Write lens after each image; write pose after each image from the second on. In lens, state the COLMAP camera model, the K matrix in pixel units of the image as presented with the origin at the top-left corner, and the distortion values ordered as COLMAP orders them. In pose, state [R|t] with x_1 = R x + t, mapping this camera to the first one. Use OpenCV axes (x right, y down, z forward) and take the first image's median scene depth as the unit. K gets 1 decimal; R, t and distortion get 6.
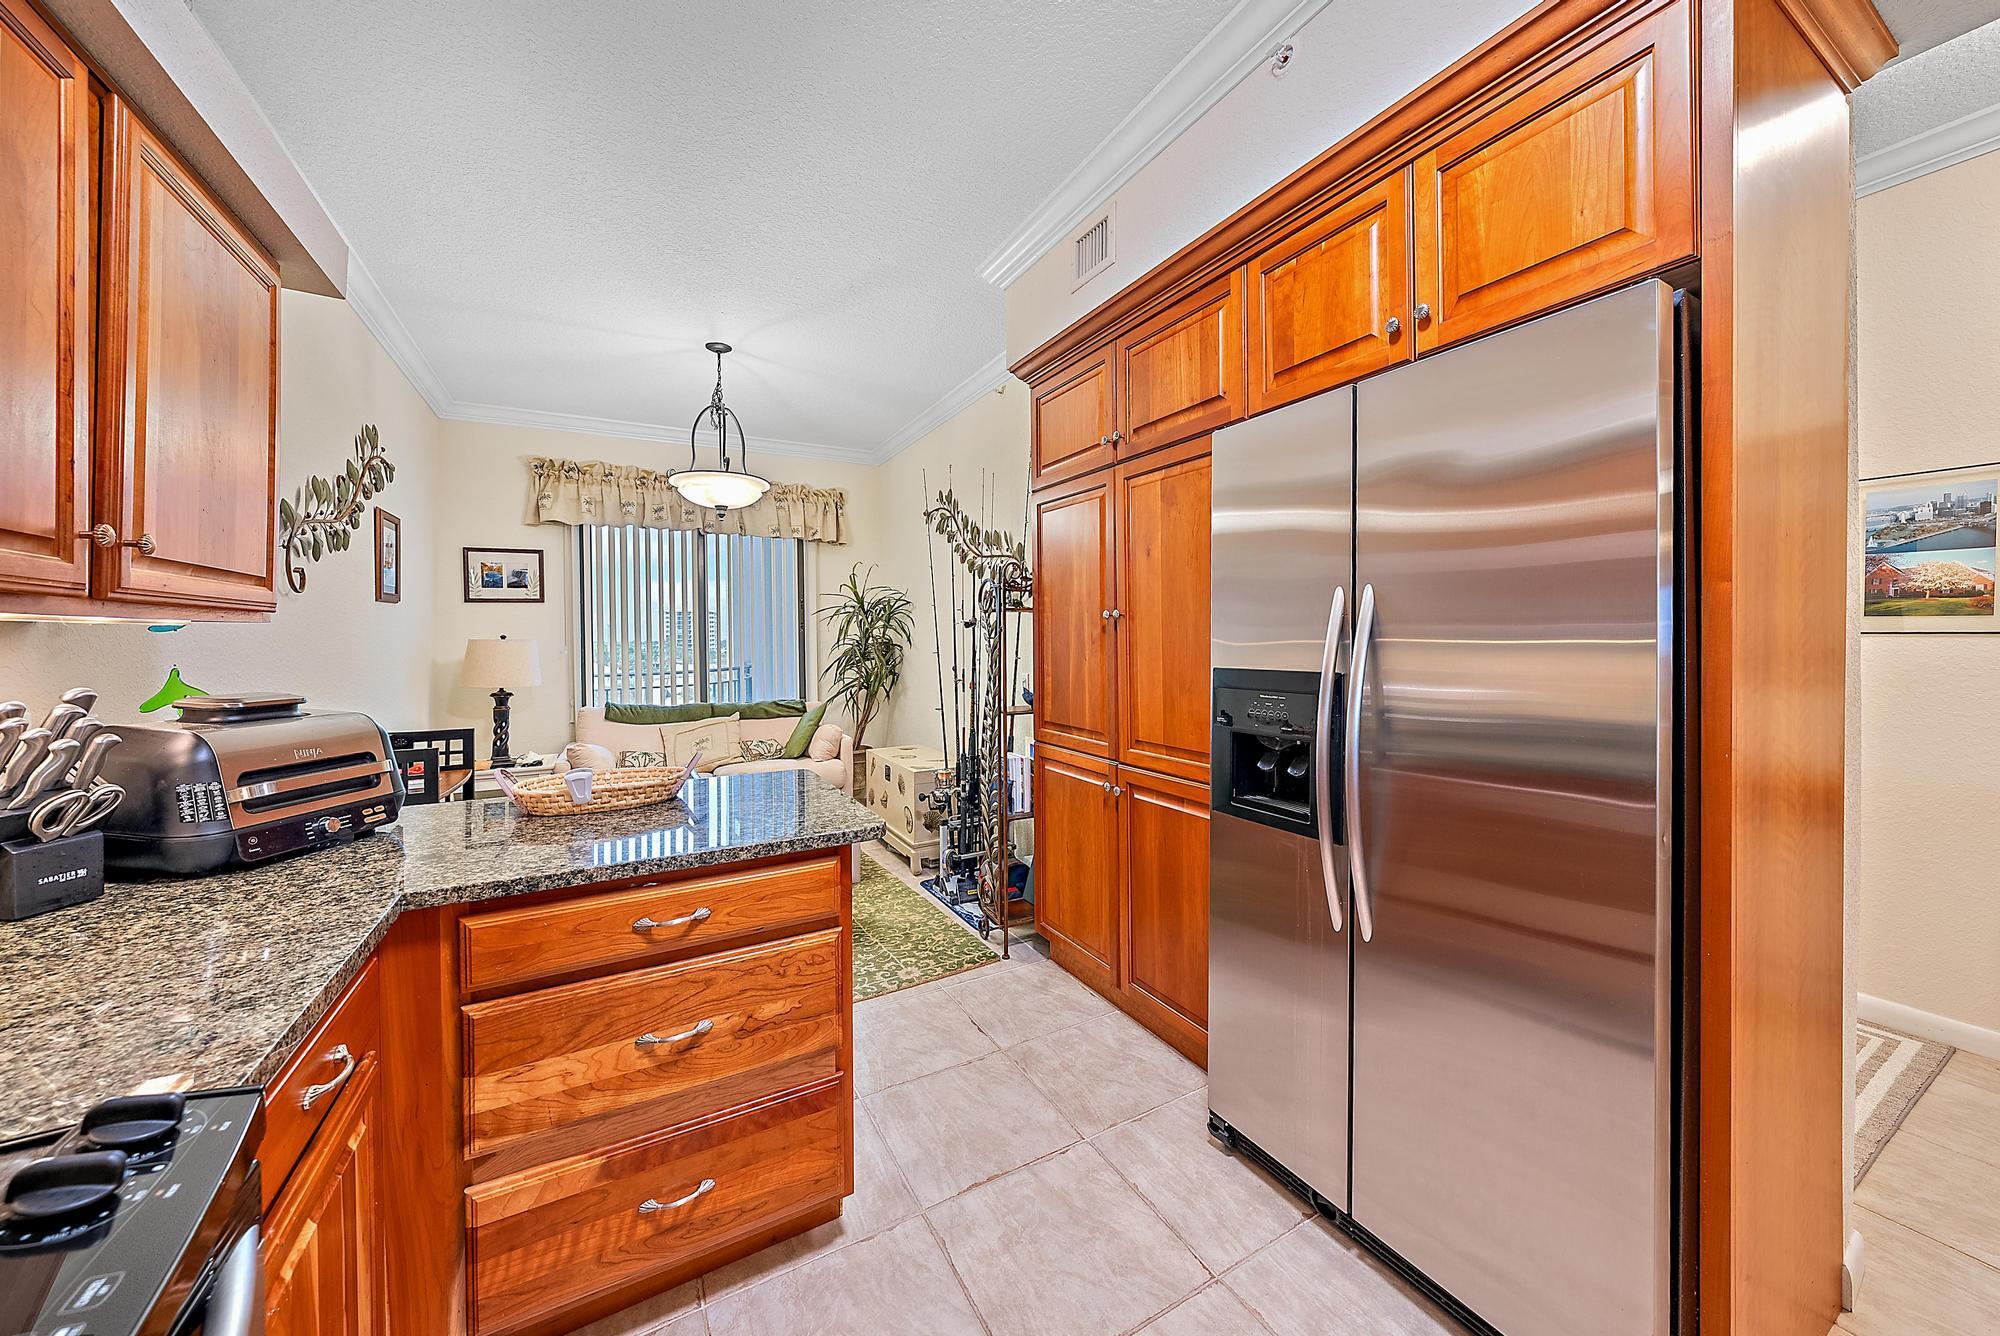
lens RADIAL K [[705.8, 0, 1029.5], [0, 705.8, 634.2], [0, 0, 1]] dist [0.000990, 0.000079]
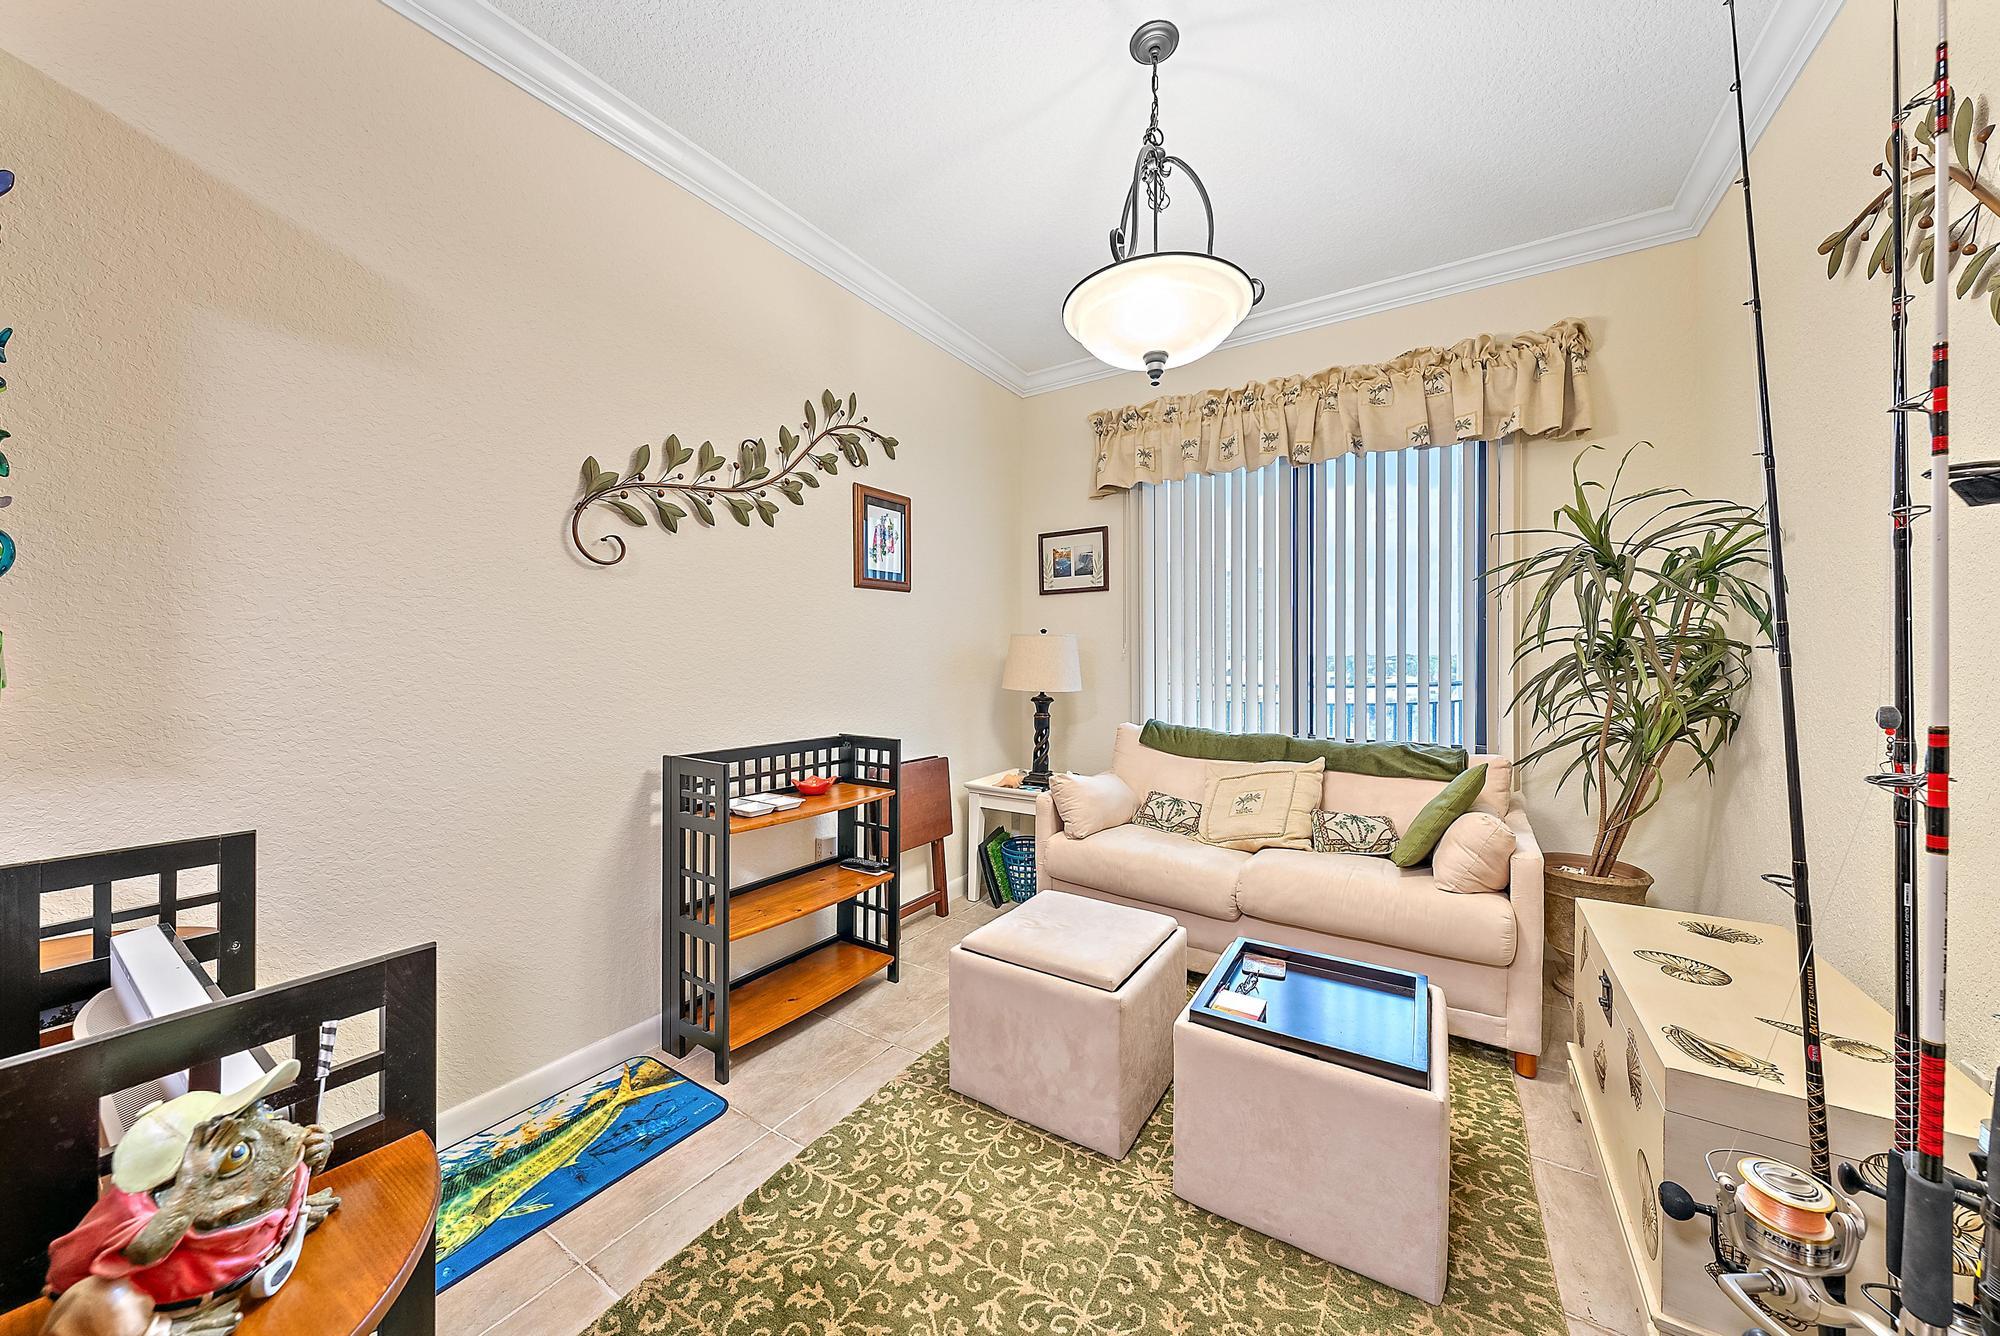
lens RADIAL K [[677.7, 0, 1008.0], [0, 677.7, 659.2], [0, 0, 1]] dist [0.000491, 0.000030]
pose [[0.456908, 0.014156, -0.889401, -0.040071], [0.000287, 0.999871, 0.016061, 0.022919], [0.889514, -0.007594, 0.456845, 0.550396]]
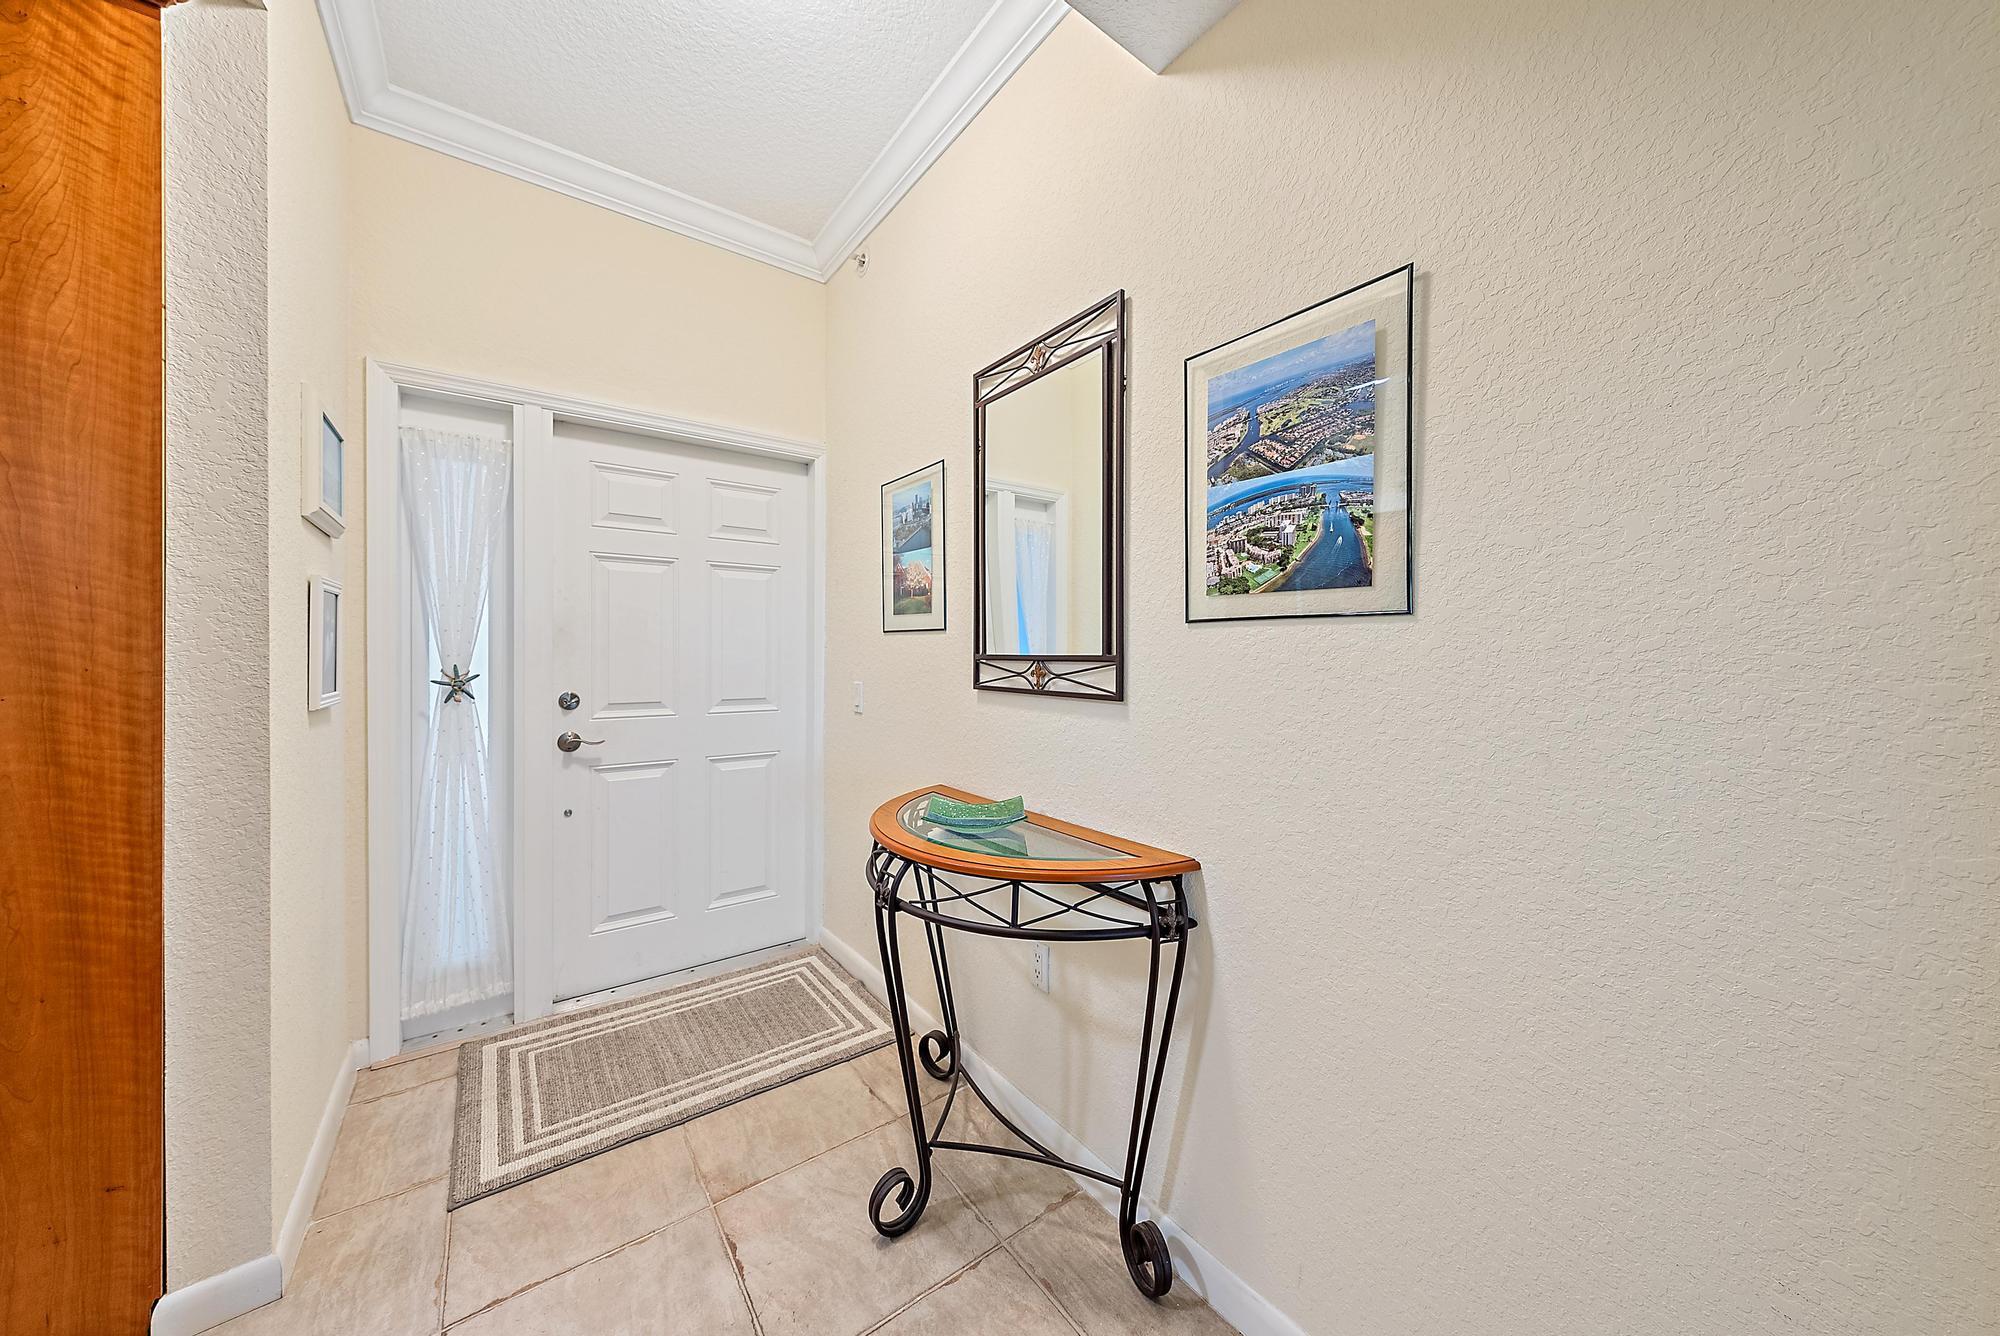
lens RADIAL K [[677.7, 0, 1008.0], [0, 677.7, 659.2], [0, 0, 1]] dist [0.000491, 0.000030]
pose [[0.993176, 0.014171, 0.115757, 0.632789], [-0.015405, 0.999834, 0.009769, 0.013664], [-0.115600, -0.011486, 0.993229, 0.000921]]
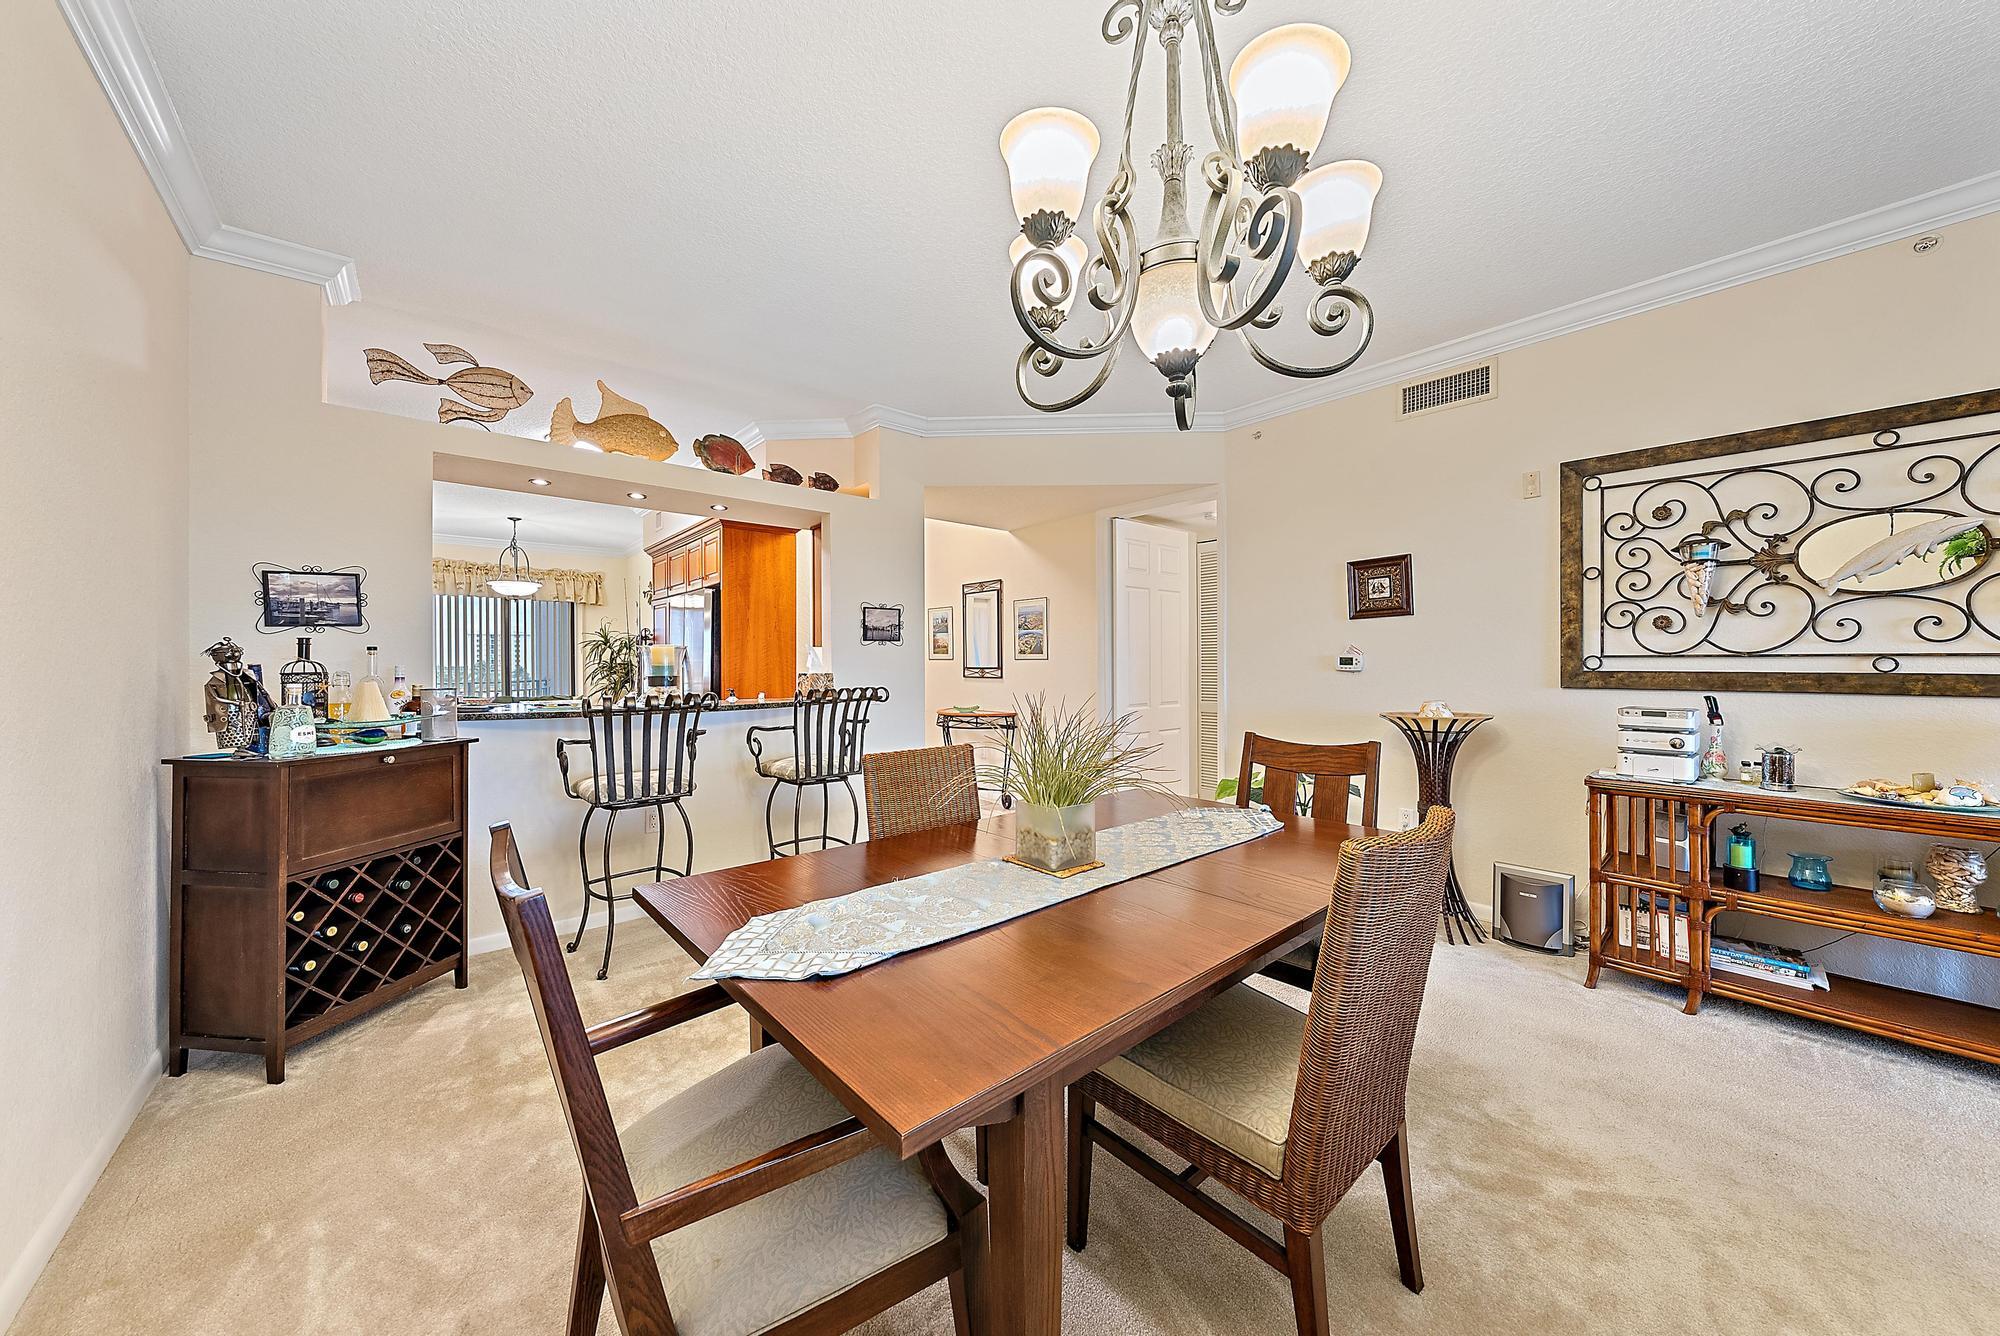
lens RADIAL K [[677.7, 0, 1008.0], [0, 677.7, 659.2], [0, 0, 1]] dist [0.000491, 0.000030]
pose [[0.982018, 0.007929, 0.188621, 0.487006], [-0.007000, 0.999960, -0.005590, 0.006069], [-0.188657, 0.004169, 0.982034, -0.978499]]
